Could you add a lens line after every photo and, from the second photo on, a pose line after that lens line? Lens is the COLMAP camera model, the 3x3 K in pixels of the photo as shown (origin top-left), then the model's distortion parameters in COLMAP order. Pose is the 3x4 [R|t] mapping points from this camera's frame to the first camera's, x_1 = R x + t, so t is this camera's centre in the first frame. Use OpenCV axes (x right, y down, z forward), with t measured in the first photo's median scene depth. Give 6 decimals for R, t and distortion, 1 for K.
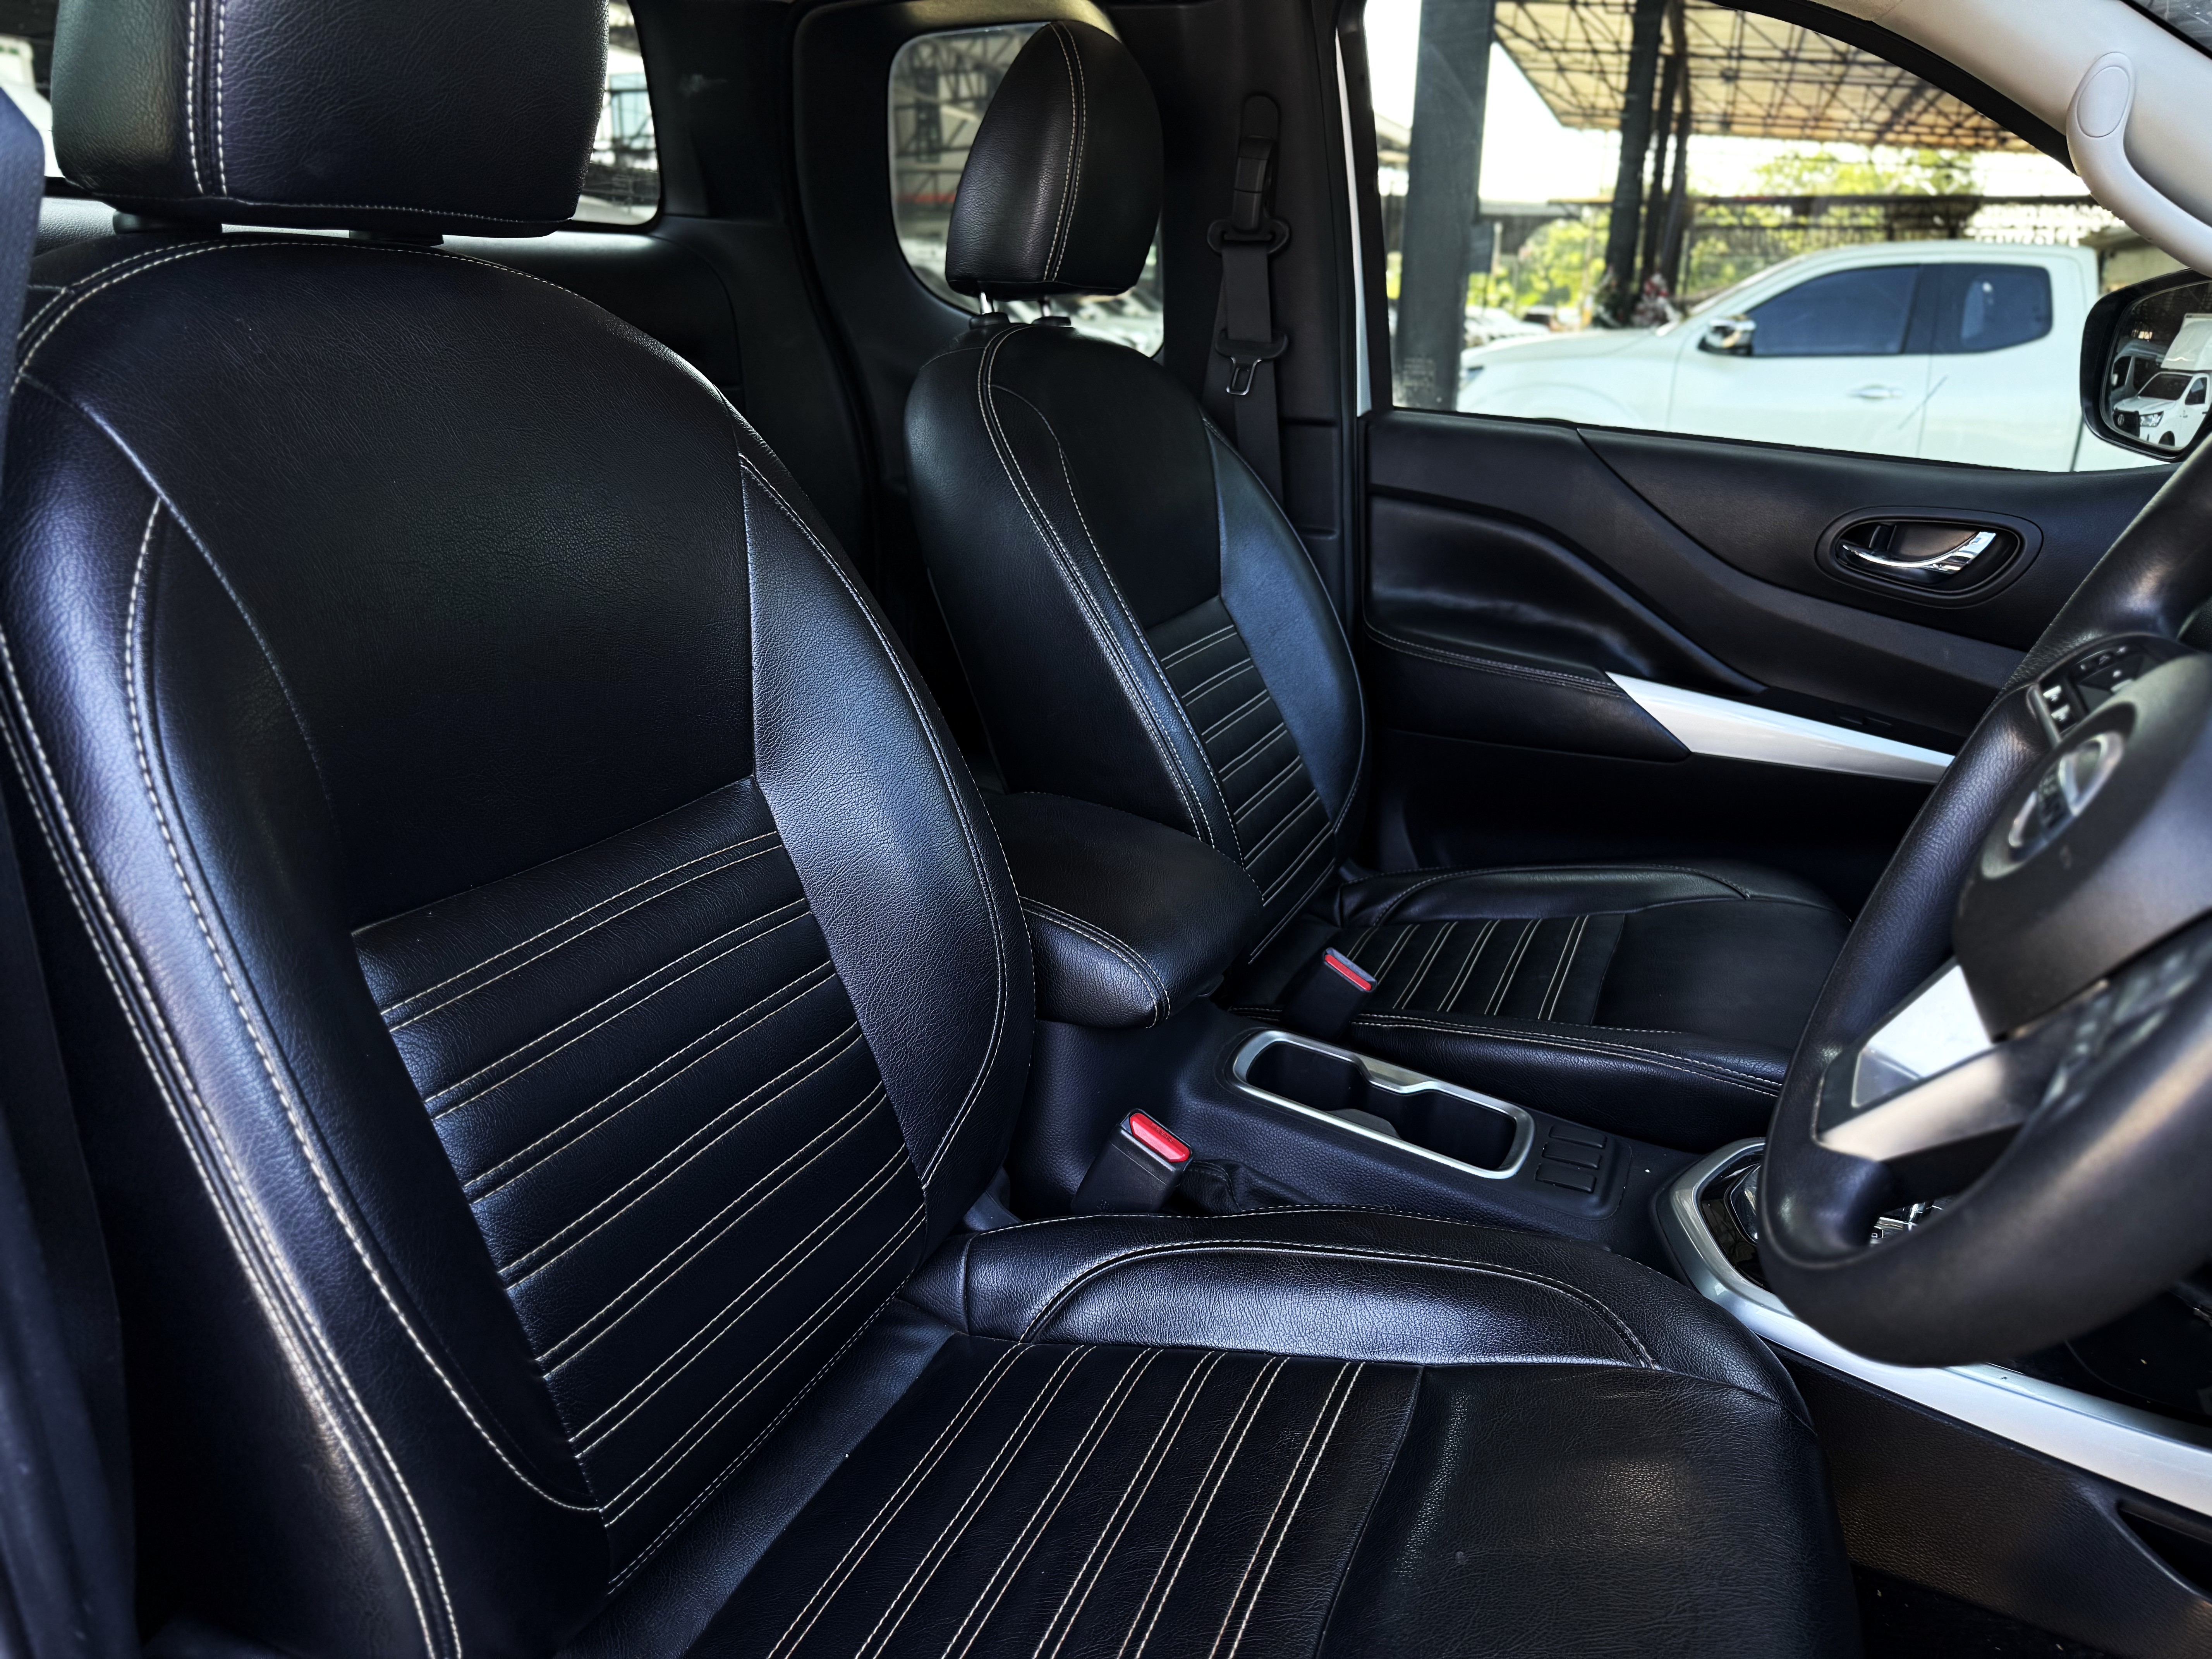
lens RADIAL K [[1523.7, 0, 1107.7], [0, 1523.7, 948.2], [0, 0, 1]] dist [0.090704, -0.119992]
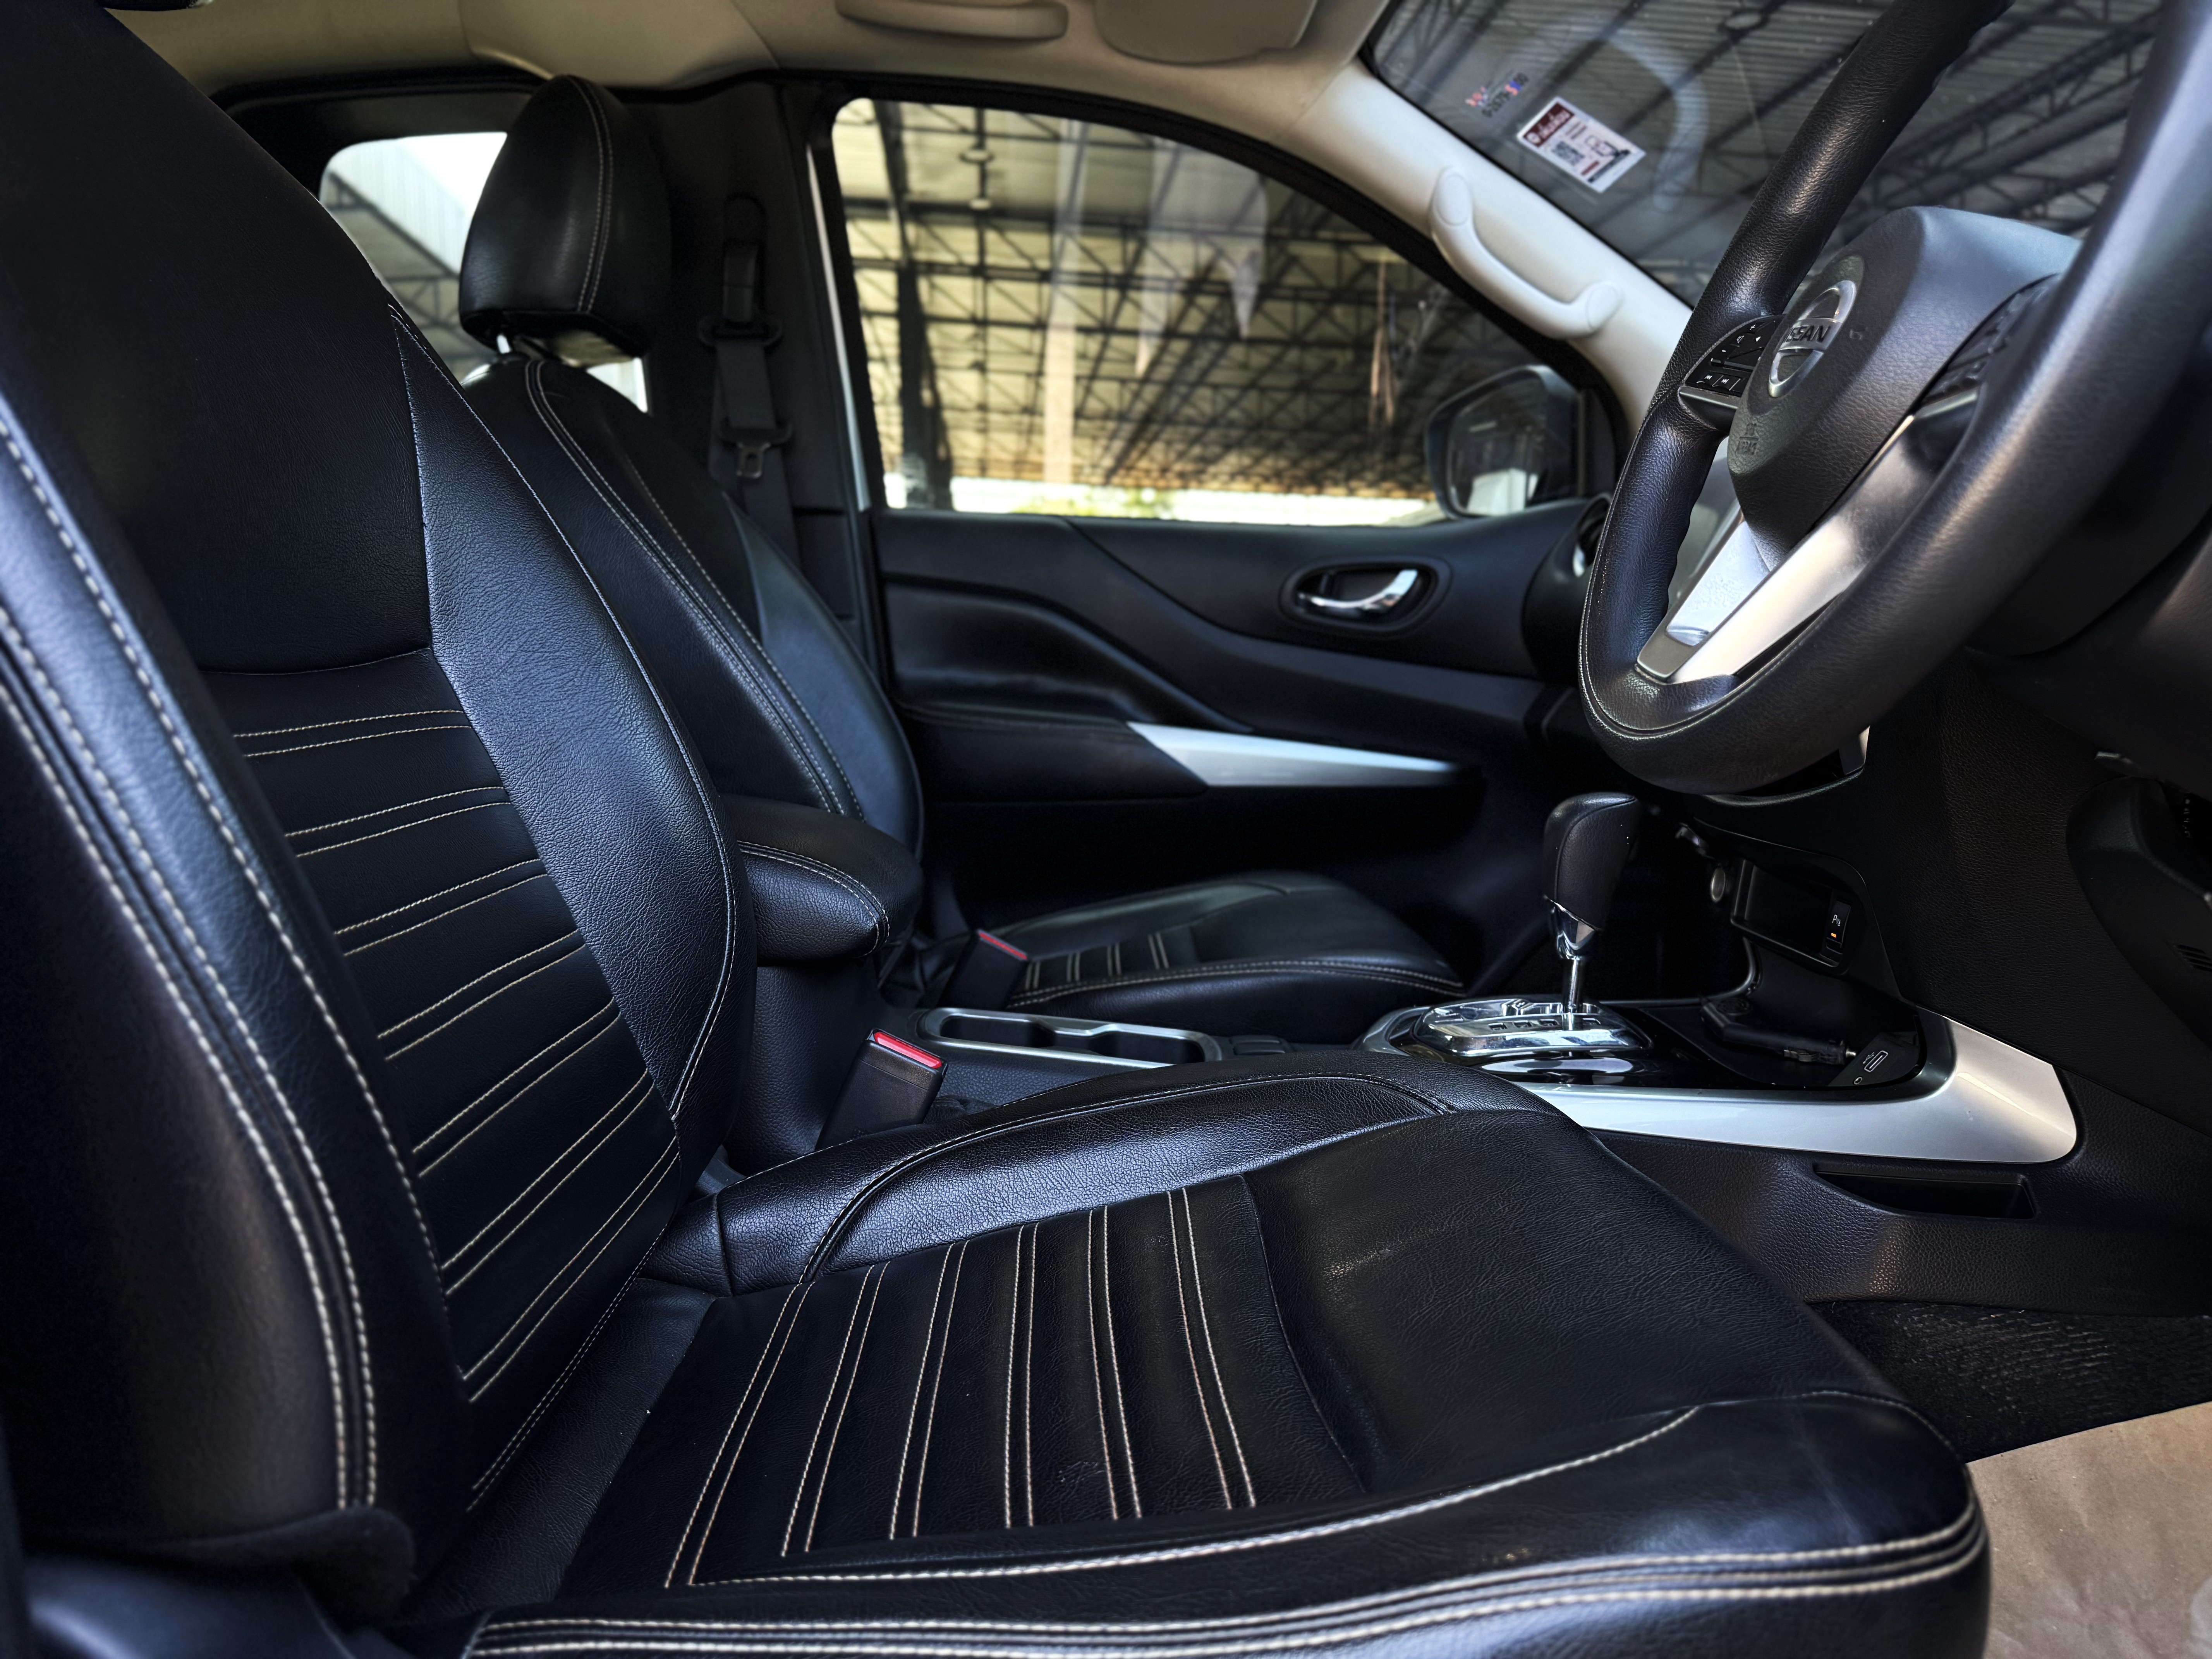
lens RADIAL K [[1523.7, 0, 1107.7], [0, 1523.7, 948.2], [0, 0, 1]] dist [0.090704, -0.119992]
pose [[0.915033, -0.109654, 0.388188, -0.160597], [0.178767, 0.972914, -0.146562, 0.168938], [-0.361602, 0.203504, 0.909851, 0.061449]]
